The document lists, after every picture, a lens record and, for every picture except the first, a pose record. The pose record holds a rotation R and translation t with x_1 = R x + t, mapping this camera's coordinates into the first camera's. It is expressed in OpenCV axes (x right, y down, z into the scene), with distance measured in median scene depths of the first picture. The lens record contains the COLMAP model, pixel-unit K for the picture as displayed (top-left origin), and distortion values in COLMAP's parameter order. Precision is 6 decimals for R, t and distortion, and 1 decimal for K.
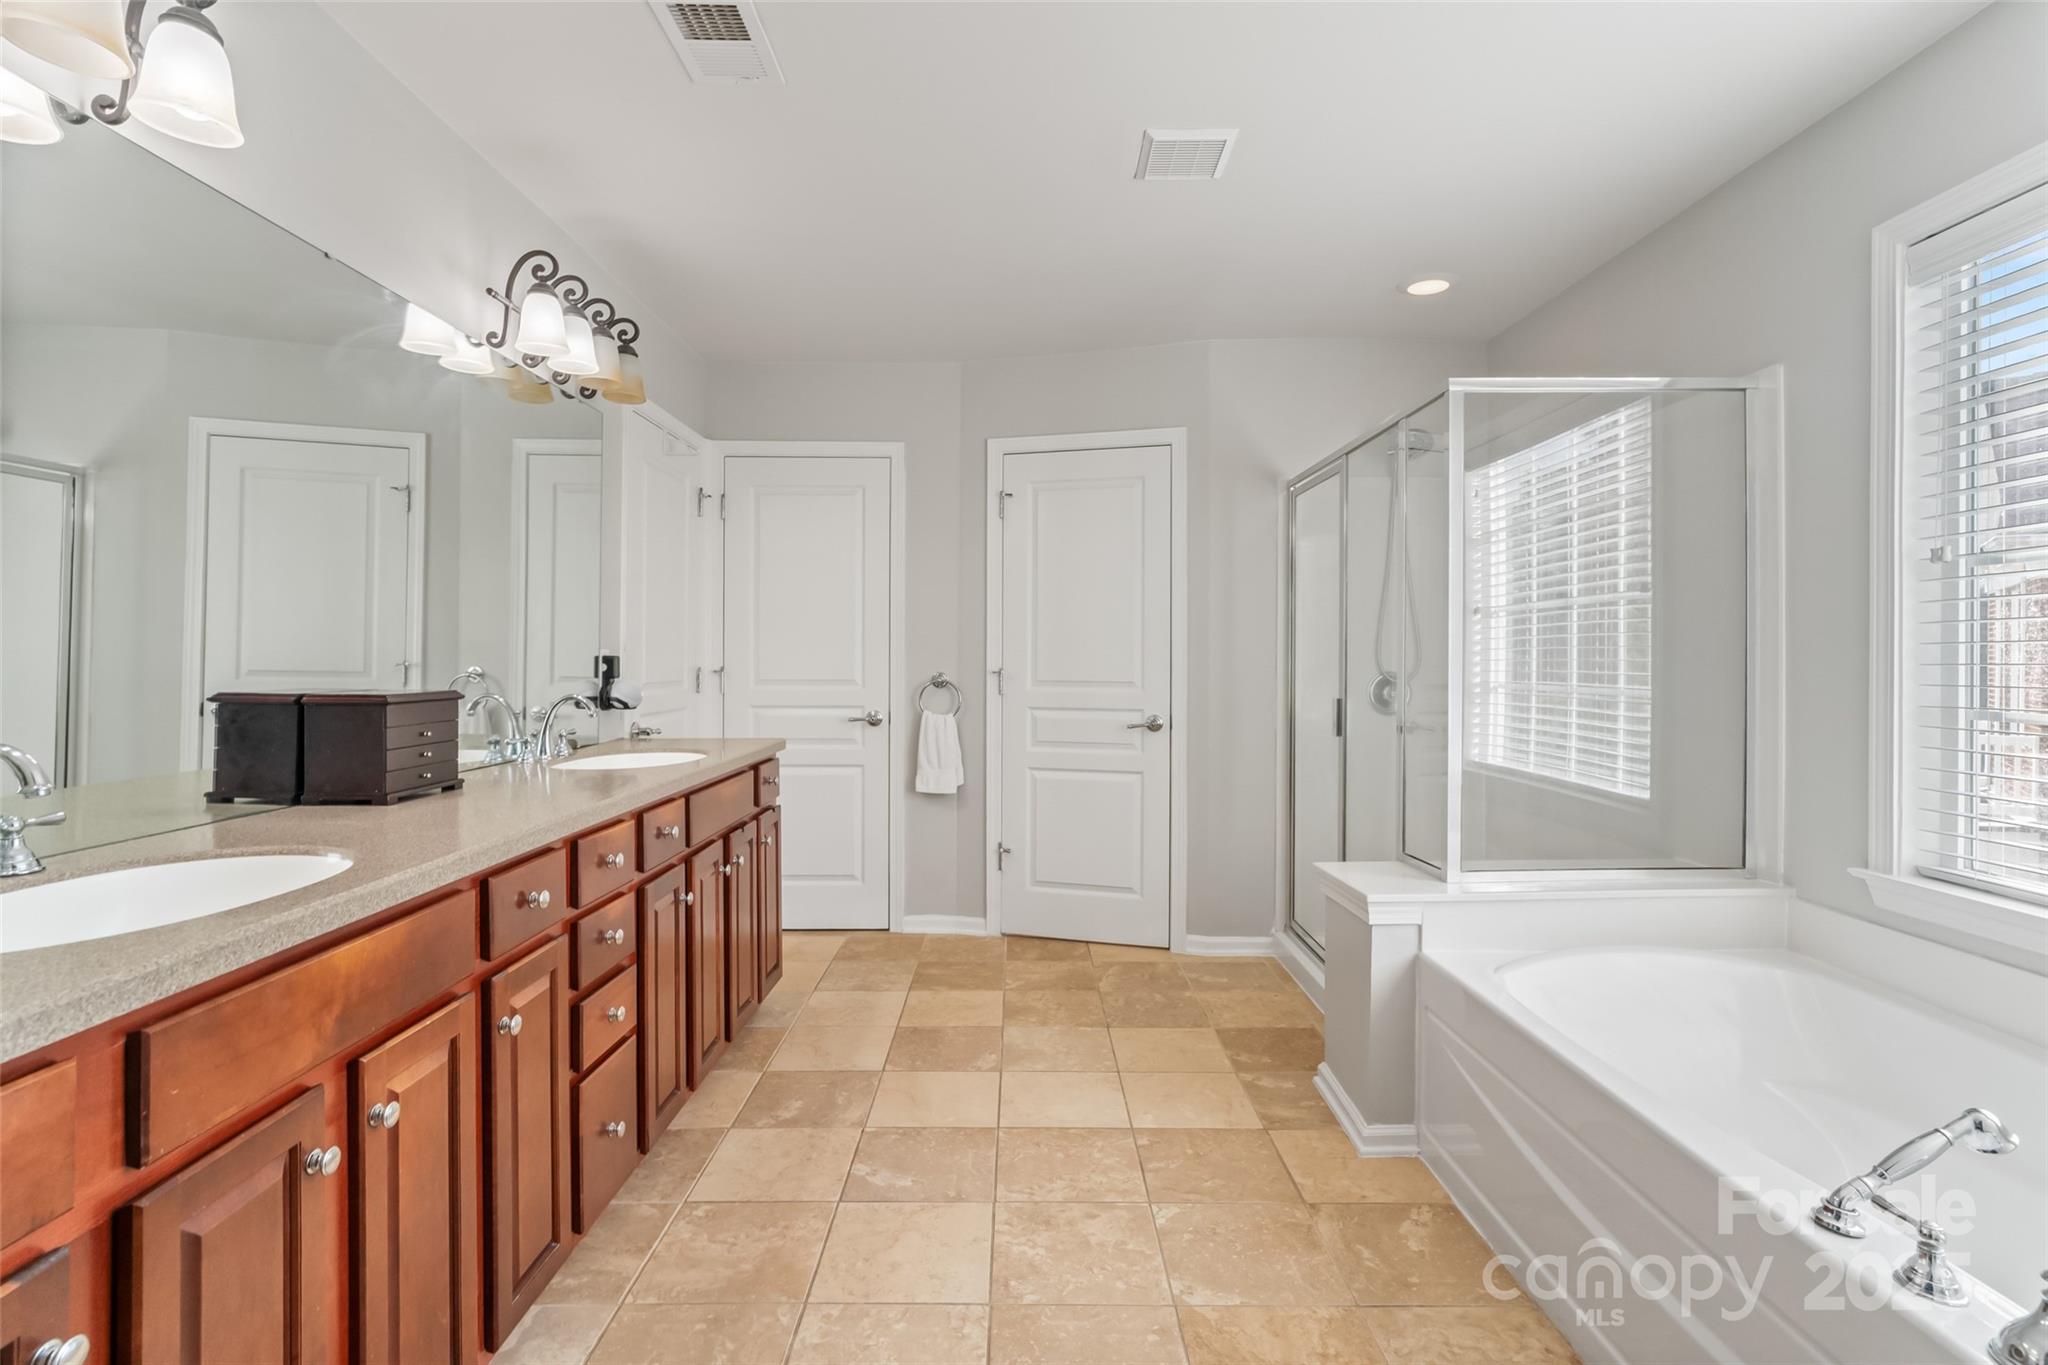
lens RADIAL K [[983.4, 0, 1020.2], [0, 983.4, 650.1], [0, 0, 1]] dist [-0.016177, 0.007656]
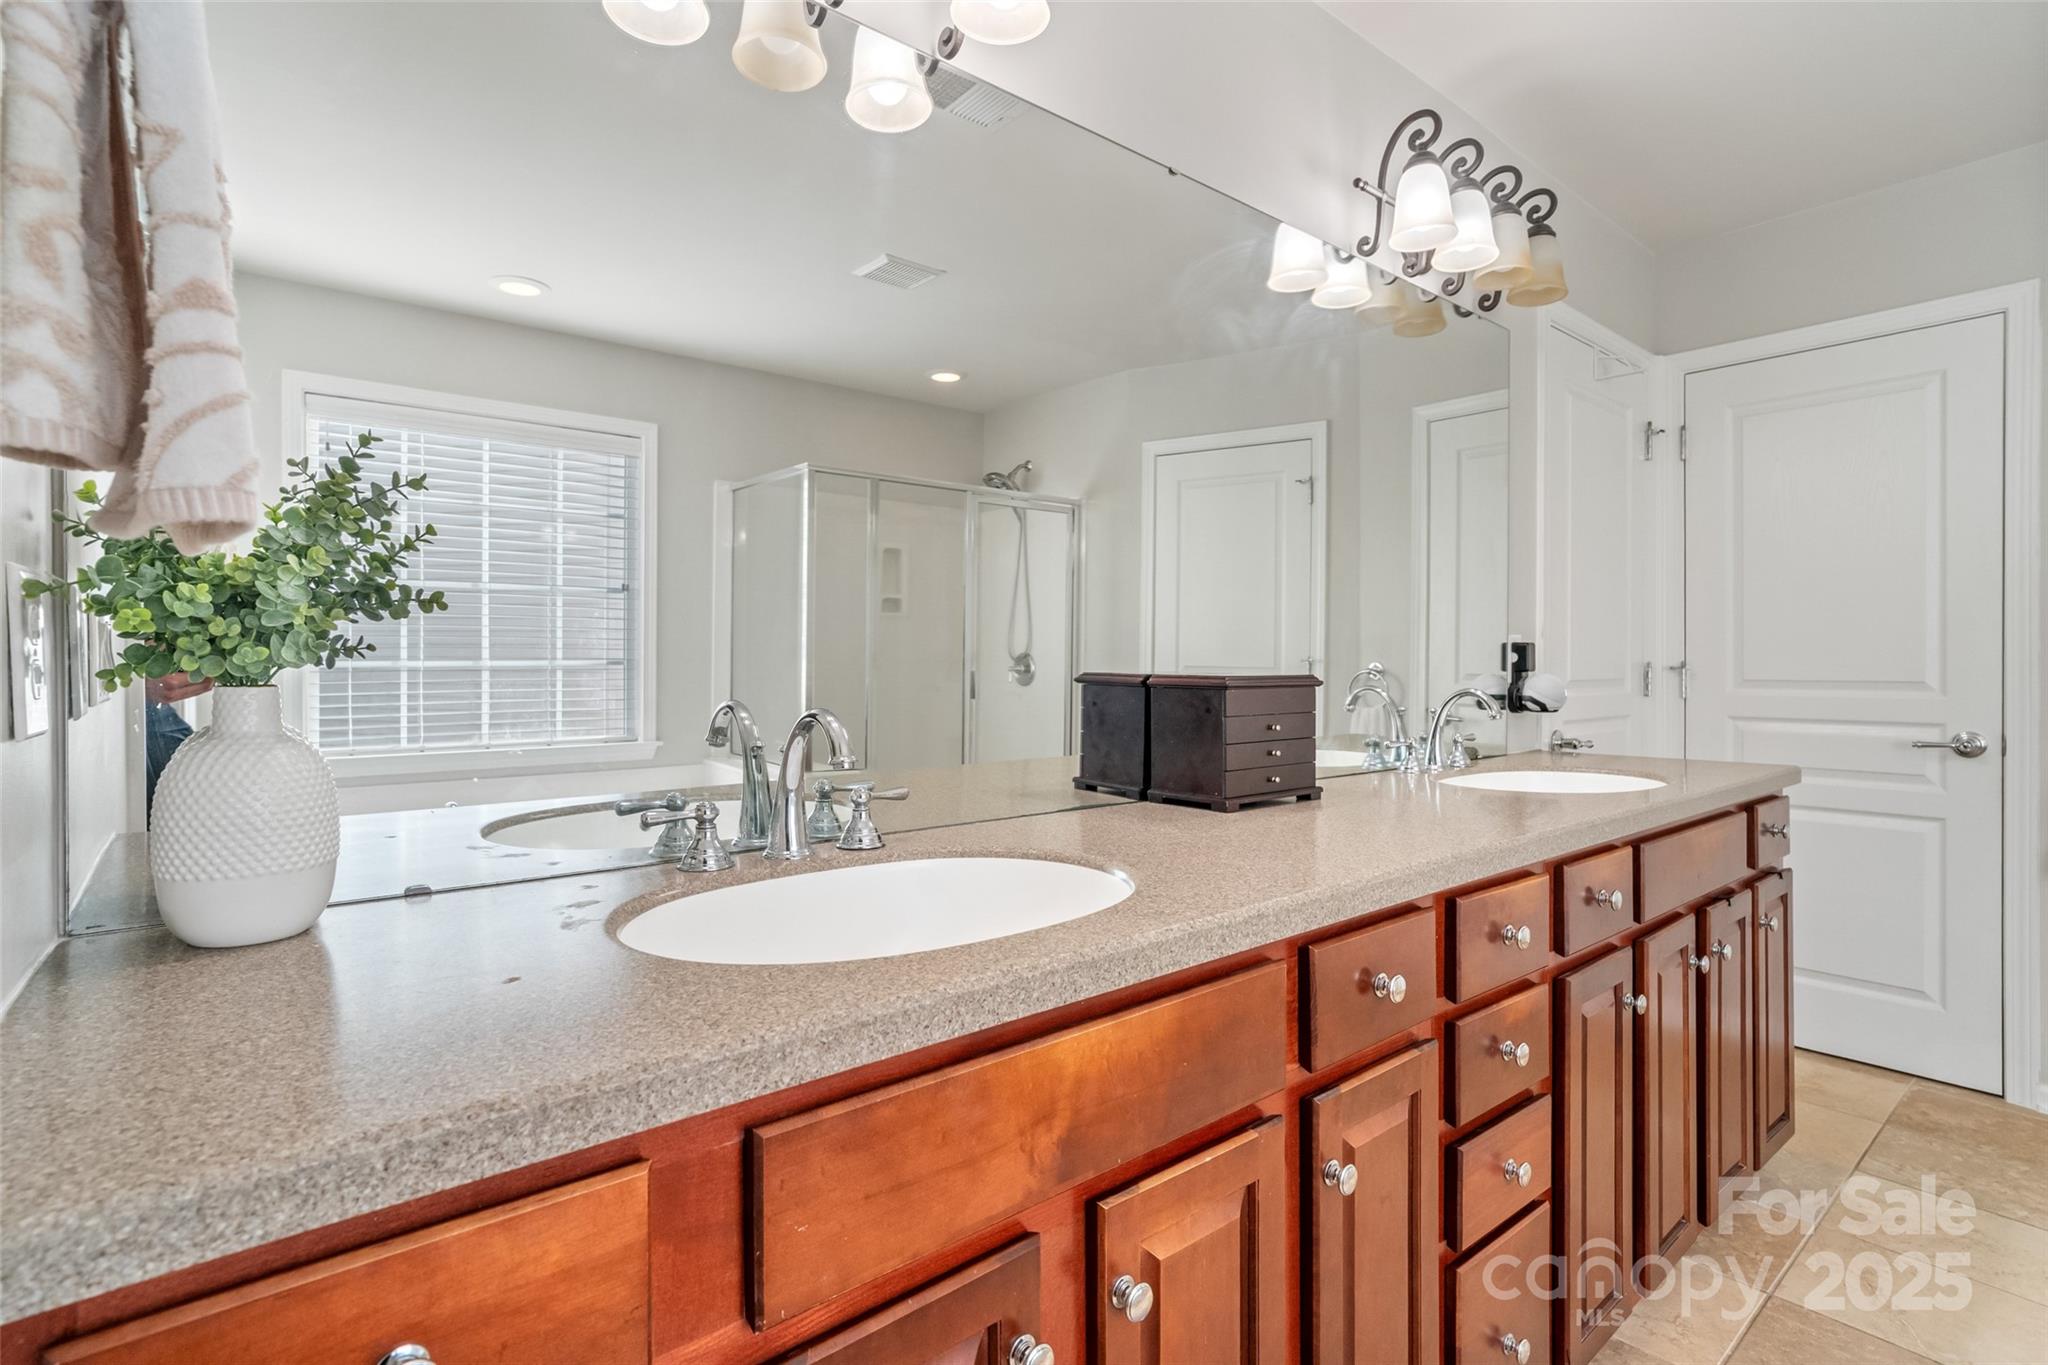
lens RADIAL K [[983.4, 0, 1026.9], [0, 983.4, 663.7], [0, 0, 1]] dist [-0.016177, 0.007656]
pose [[0.640652, -0.000917, -0.767831, -0.057019], [0.004401, 0.999987, 0.002477, 0.014516], [0.767819, -0.004967, 0.640648, 0.156581]]
